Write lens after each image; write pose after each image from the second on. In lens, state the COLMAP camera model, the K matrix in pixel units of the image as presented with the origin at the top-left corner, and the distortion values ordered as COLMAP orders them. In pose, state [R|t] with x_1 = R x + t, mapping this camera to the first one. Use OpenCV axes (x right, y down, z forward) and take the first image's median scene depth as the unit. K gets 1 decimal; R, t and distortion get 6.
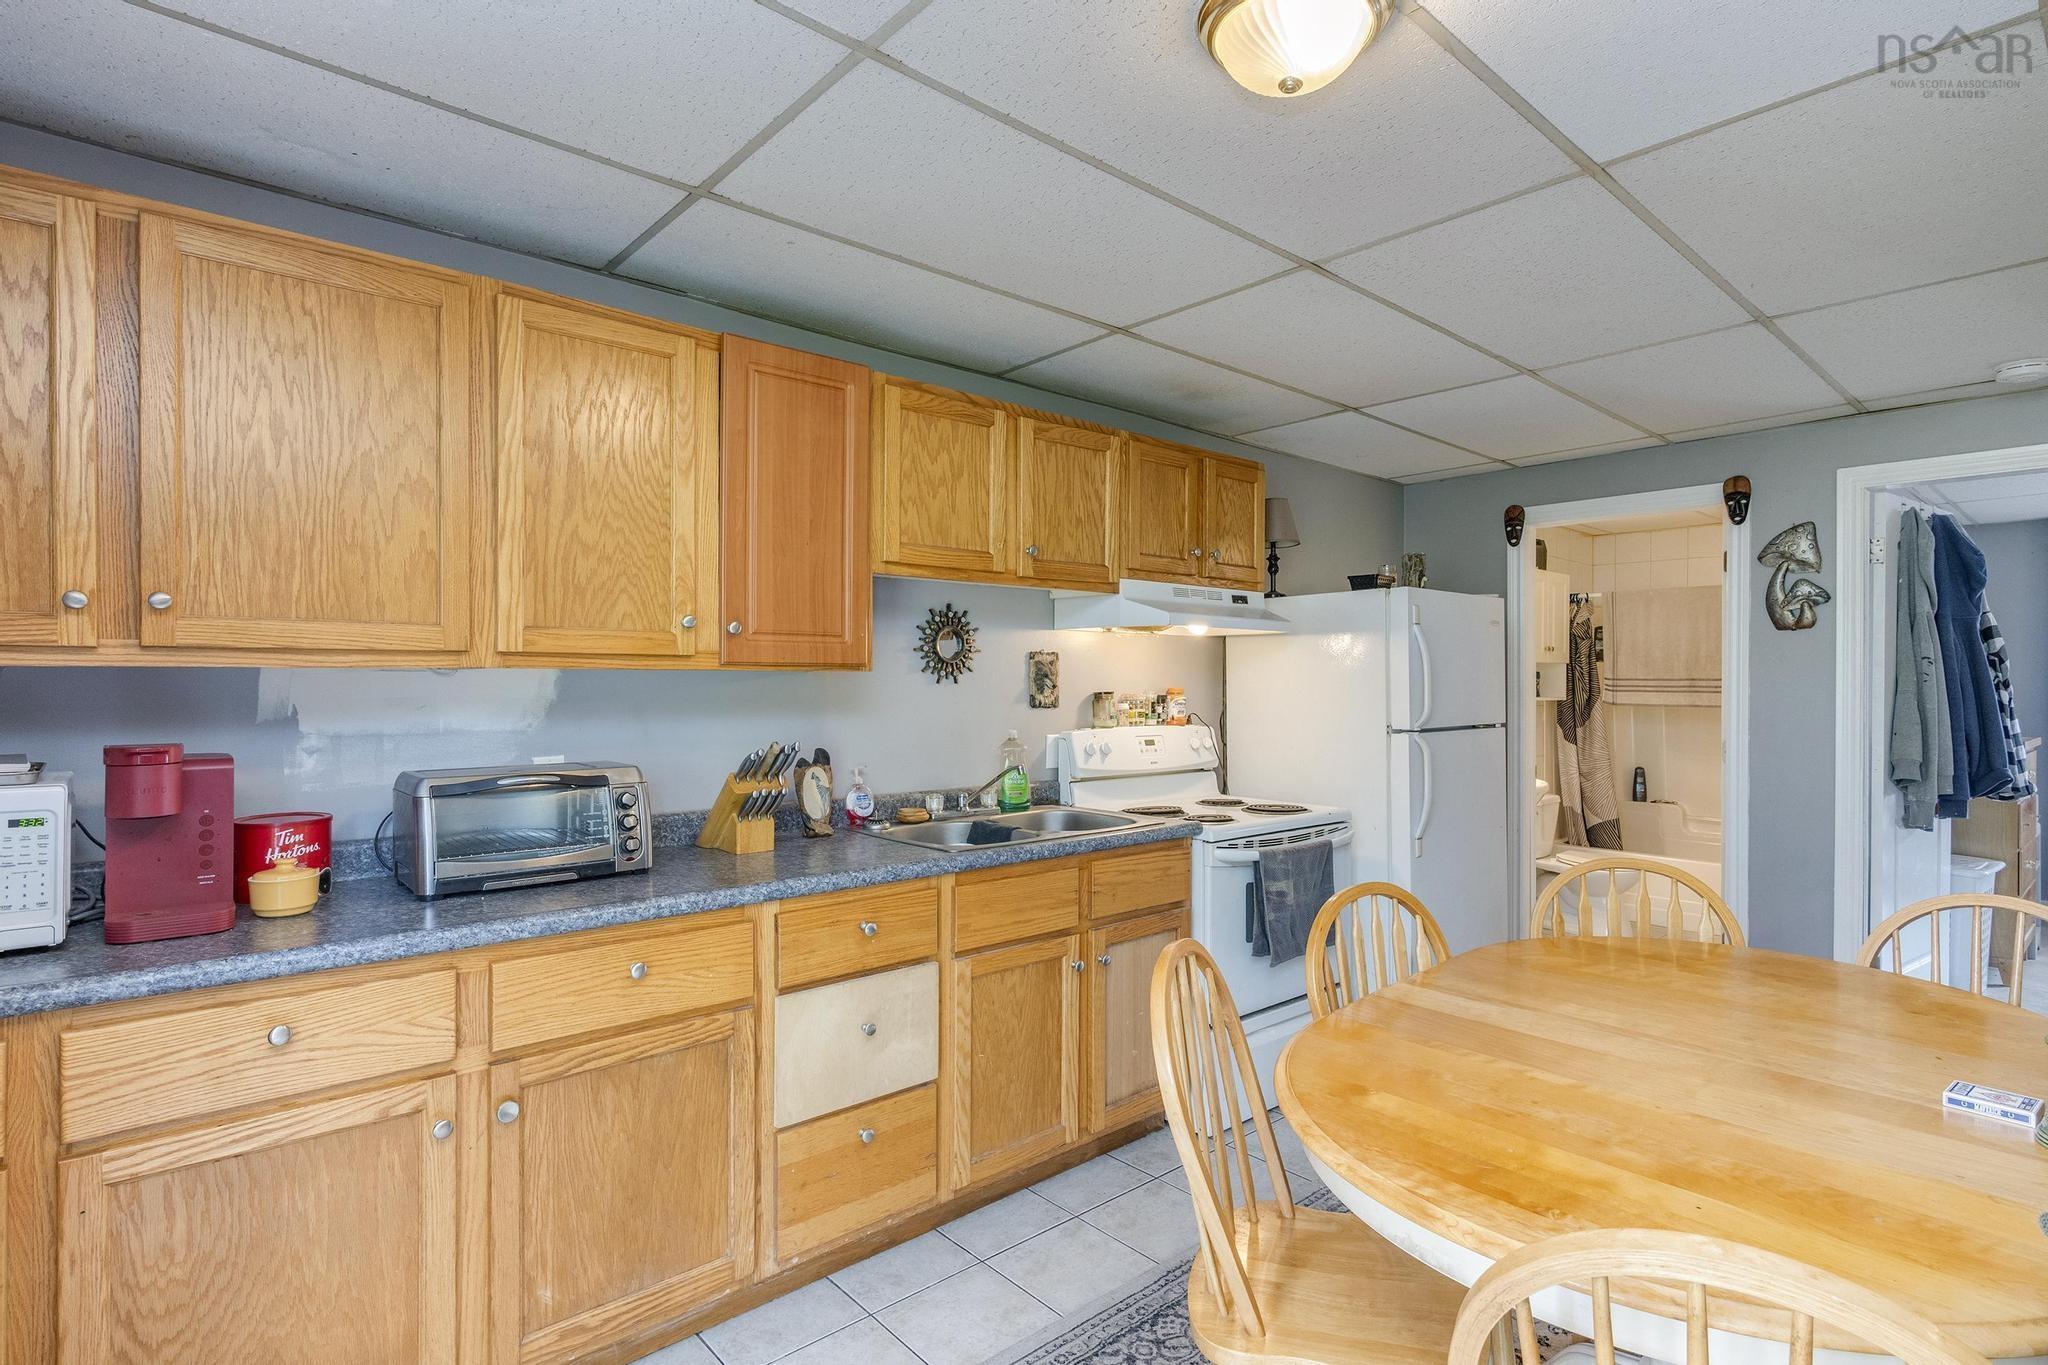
lens RADIAL K [[1016.9, 0, 1026.0], [0, 1016.9, 681.1], [0, 0, 1]] dist [-0.000865, 0.000191]
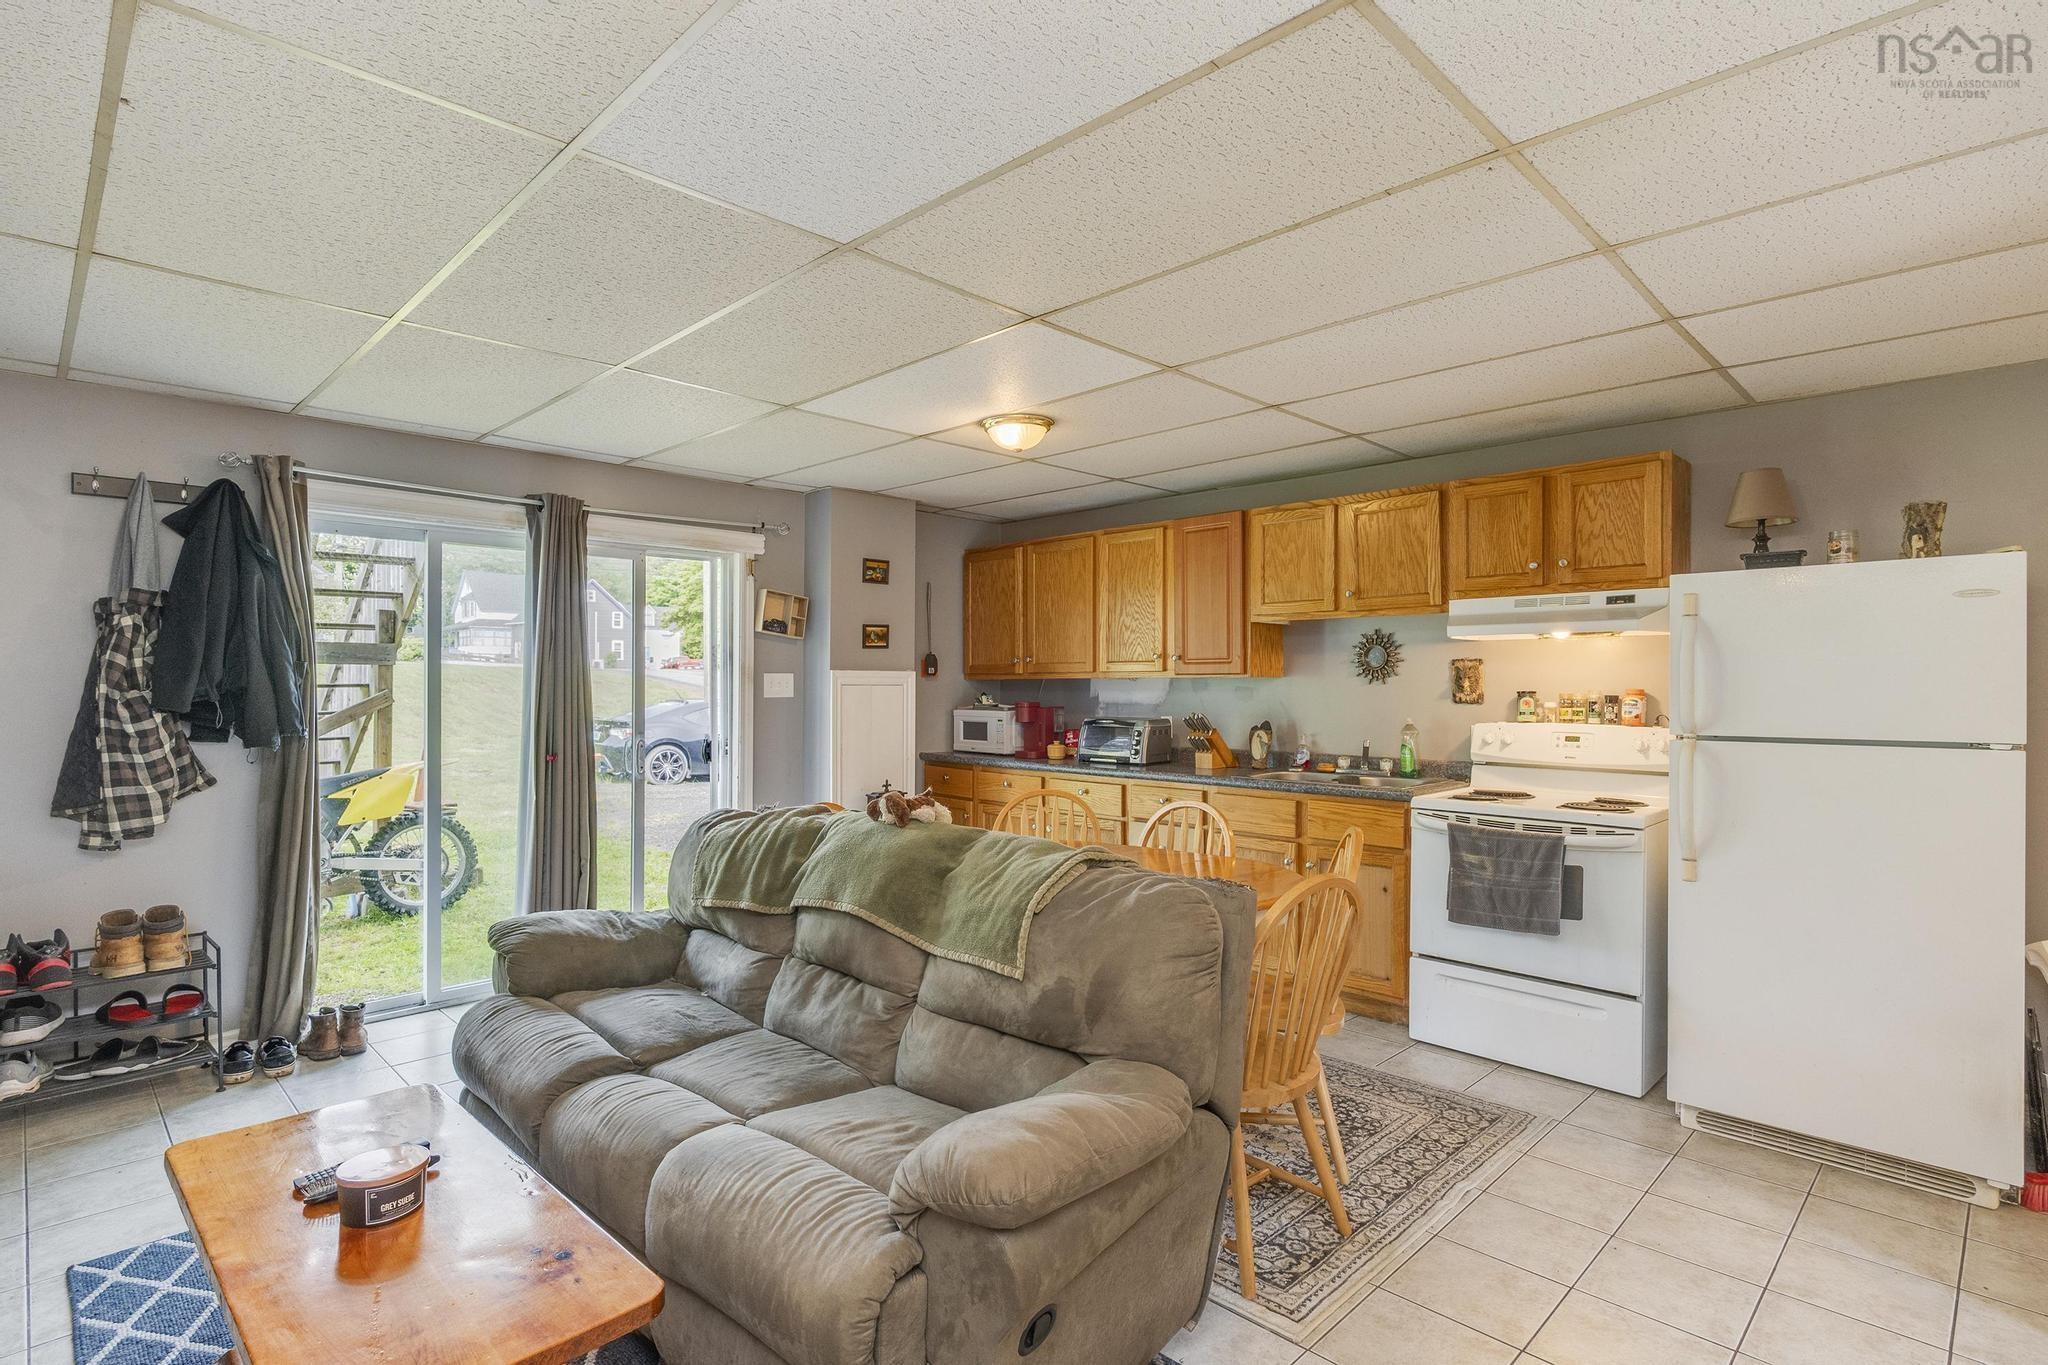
lens RADIAL K [[1016.9, 0, 1018.7], [0, 1016.9, 684.0], [0, 0, 1]] dist [-0.000865, 0.000191]
pose [[0.066489, -0.003621, -0.997781, 1.797876], [-0.001061, 0.999993, -0.003700, 0.010709], [0.997787, 0.001304, 0.066485, 0.529791]]
